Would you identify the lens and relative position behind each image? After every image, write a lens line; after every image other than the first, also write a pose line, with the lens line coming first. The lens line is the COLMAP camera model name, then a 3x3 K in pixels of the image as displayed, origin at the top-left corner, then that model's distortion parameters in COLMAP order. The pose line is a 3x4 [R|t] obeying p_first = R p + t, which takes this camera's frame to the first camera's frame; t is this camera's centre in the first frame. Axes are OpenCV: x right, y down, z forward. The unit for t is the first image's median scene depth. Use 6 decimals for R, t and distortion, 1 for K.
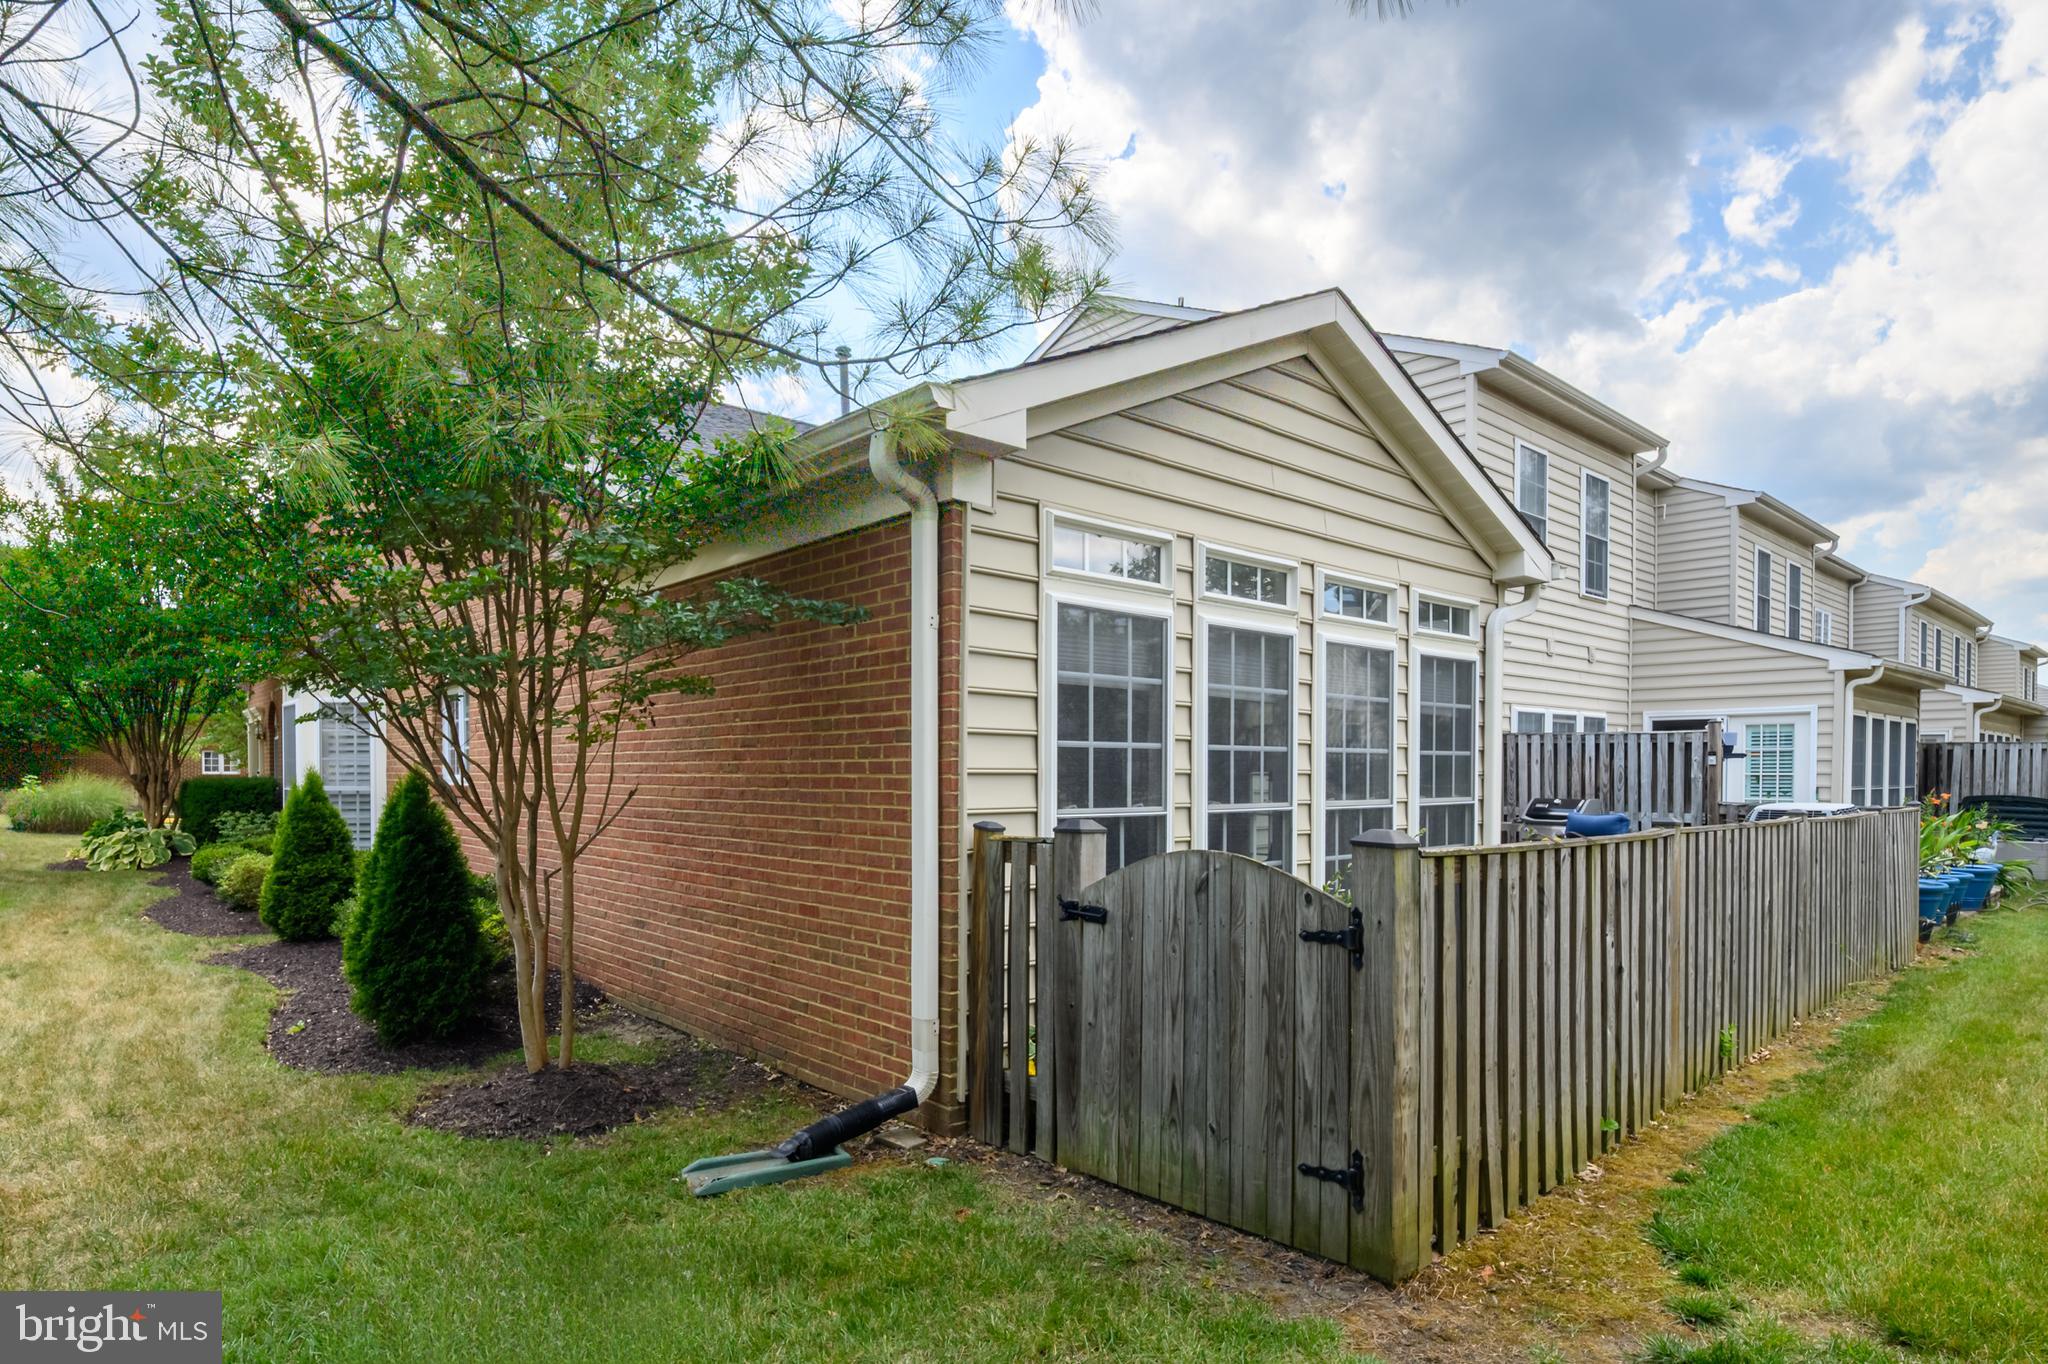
lens RADIAL K [[1109.0, 0, 1014.4], [0, 1109.0, 777.2], [0, 0, 1]] dist [-0.003543, -0.000435]
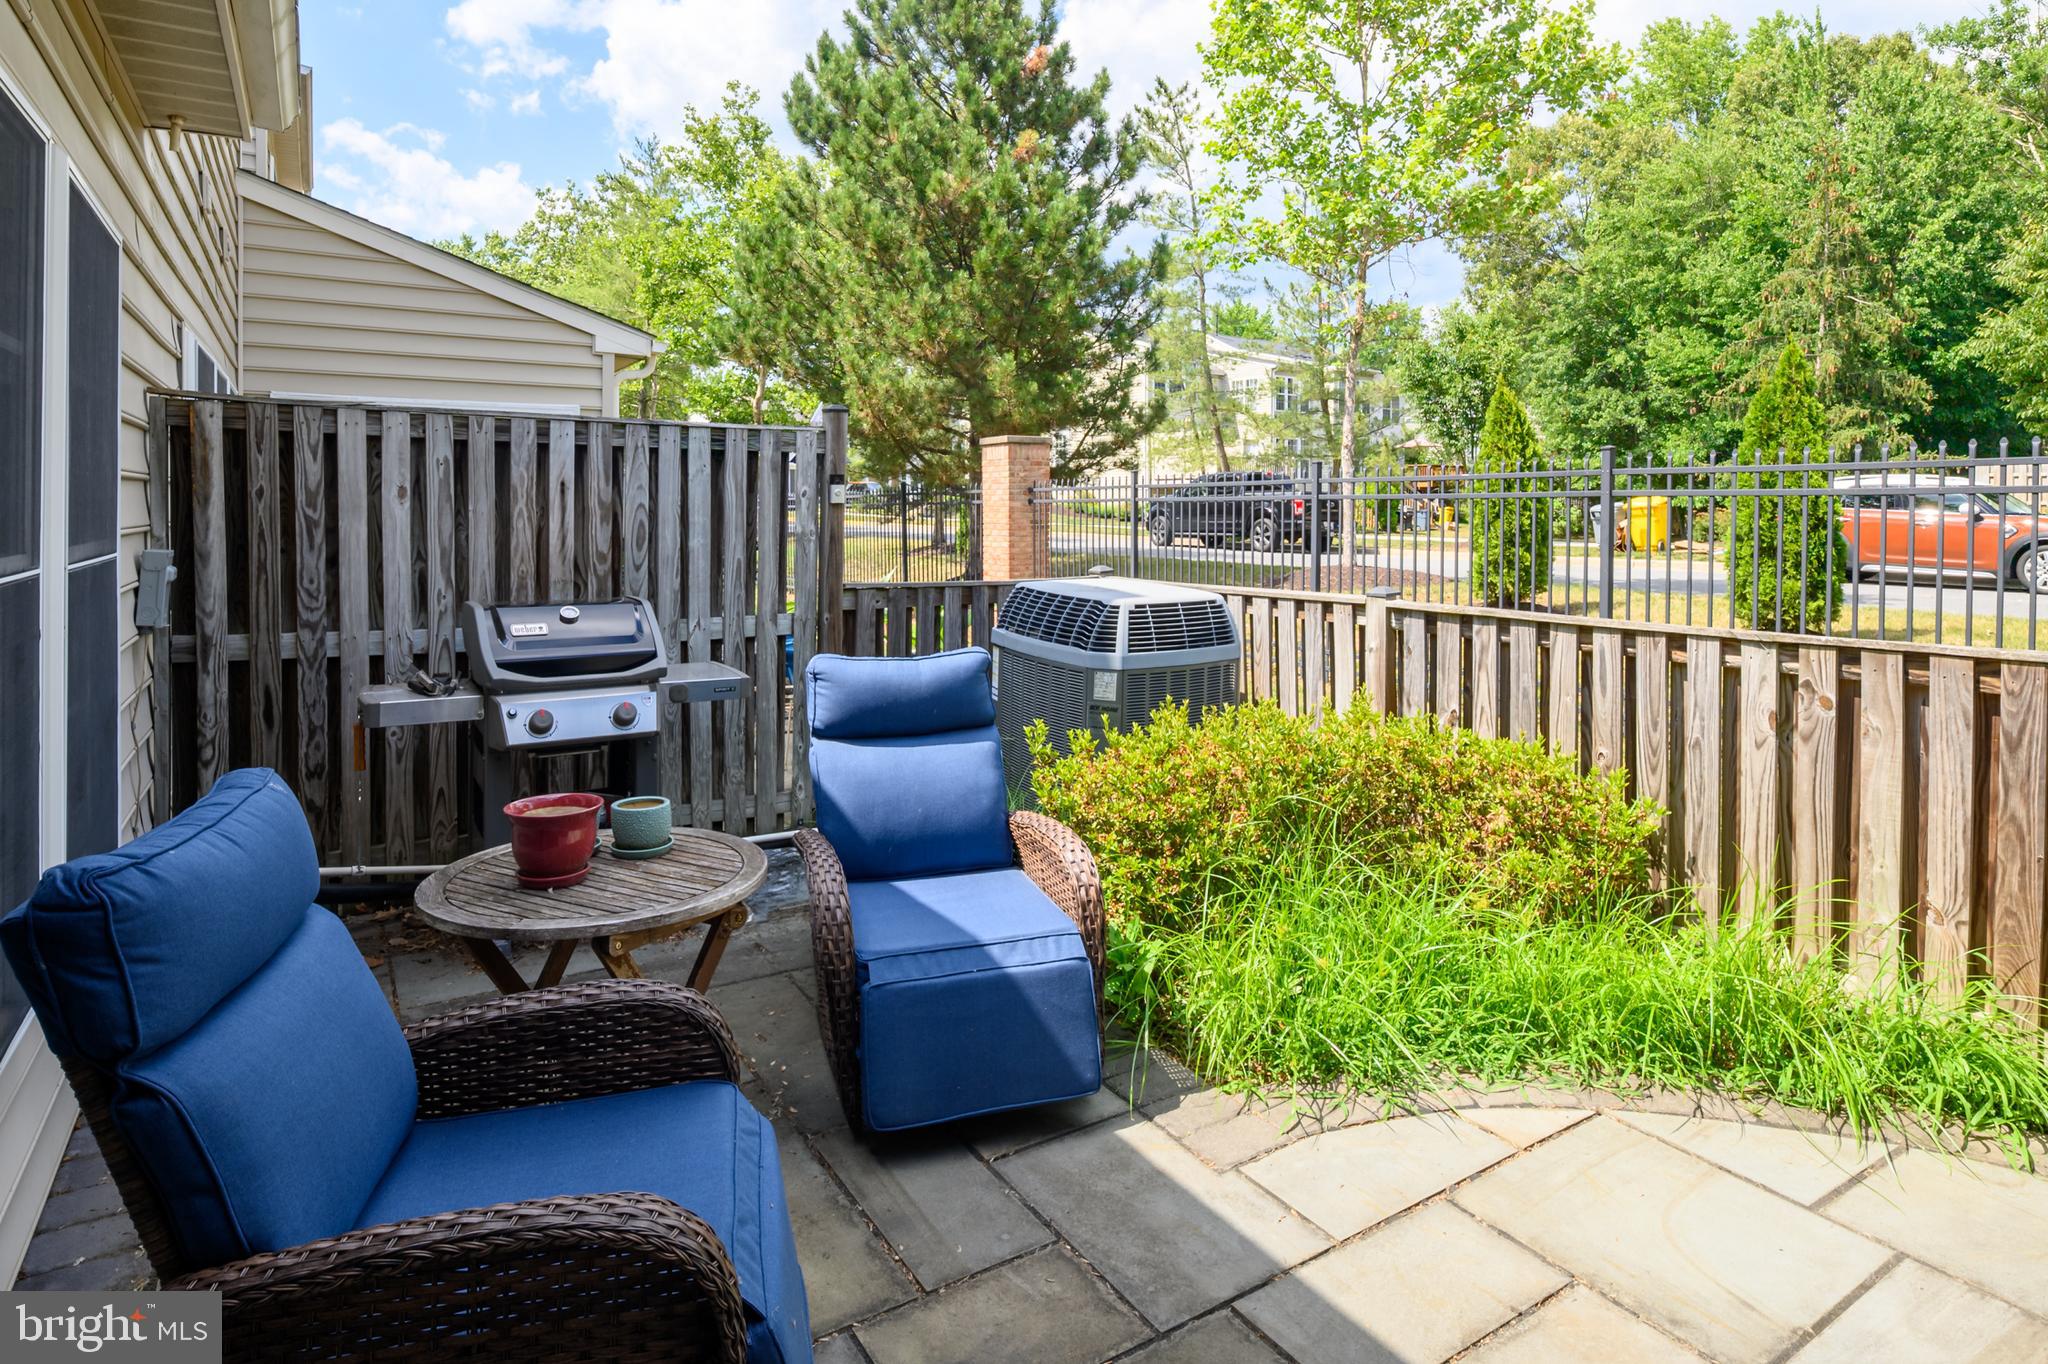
lens RADIAL K [[1109.0, 0, 1002.9], [0, 1109.0, 510.6], [0, 0, 1]] dist [-0.003543, -0.000435]
pose [[0.166442, -0.005735, 0.986035, 0.175663], [0.004369, 0.999978, 0.005079, -0.009441], [-0.986042, 0.003463, 0.166464, 0.781746]]
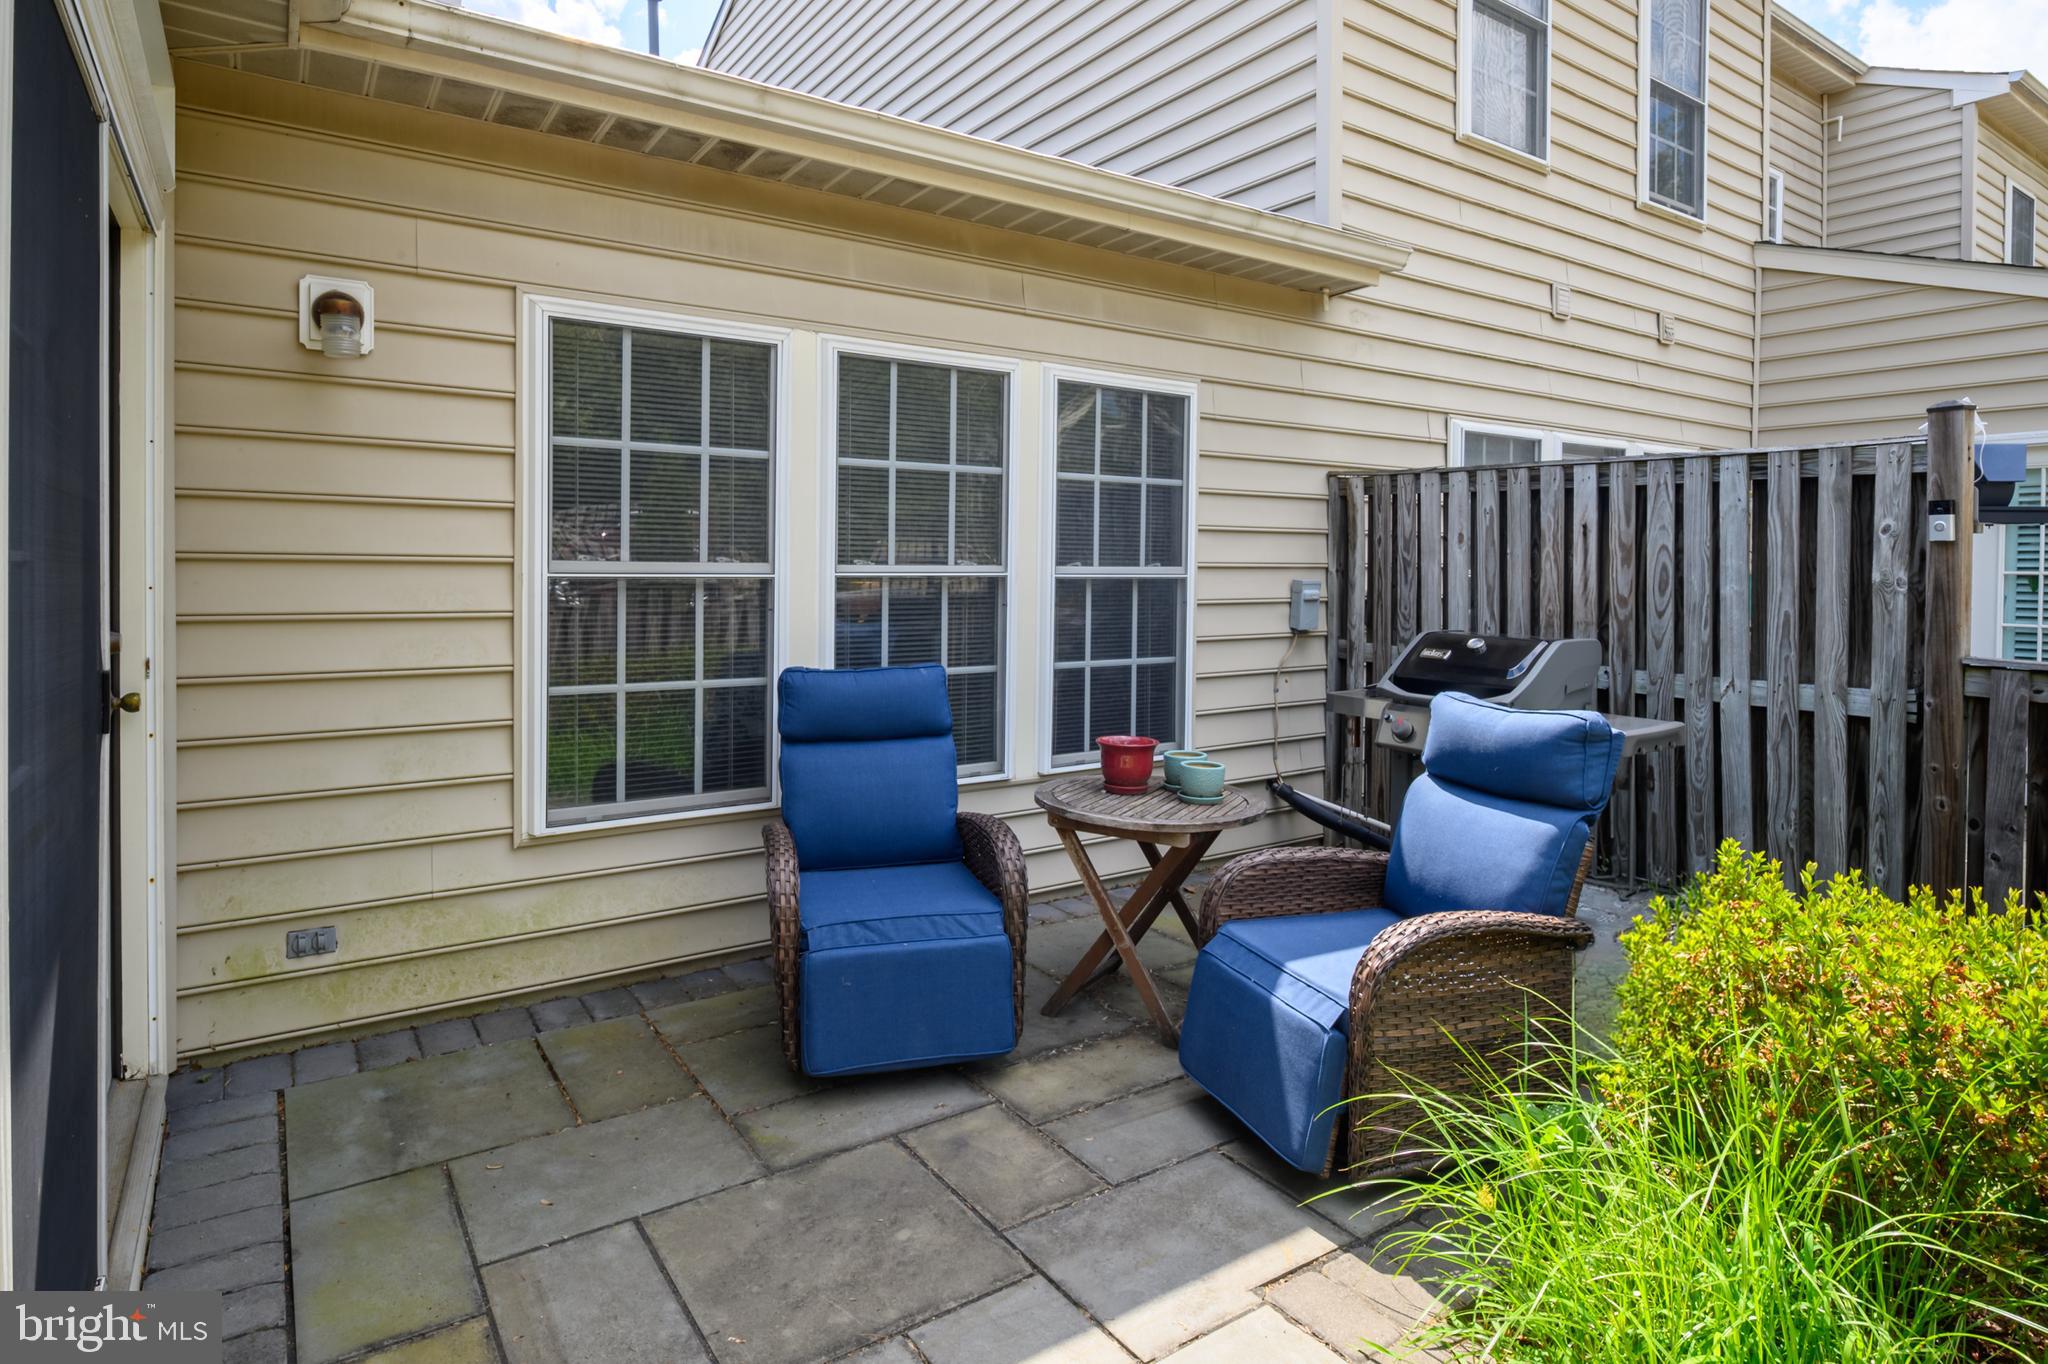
lens RADIAL K [[1109.0, 0, 1020.9], [0, 1109.0, 571.8], [0, 0, 1]] dist [-0.003543, -0.000435]
pose [[0.992973, 0.007018, -0.118133, 0.368084], [-0.006889, 0.999975, 0.001497, -0.001167], [0.118141, -0.000672, 0.992997, 0.593987]]
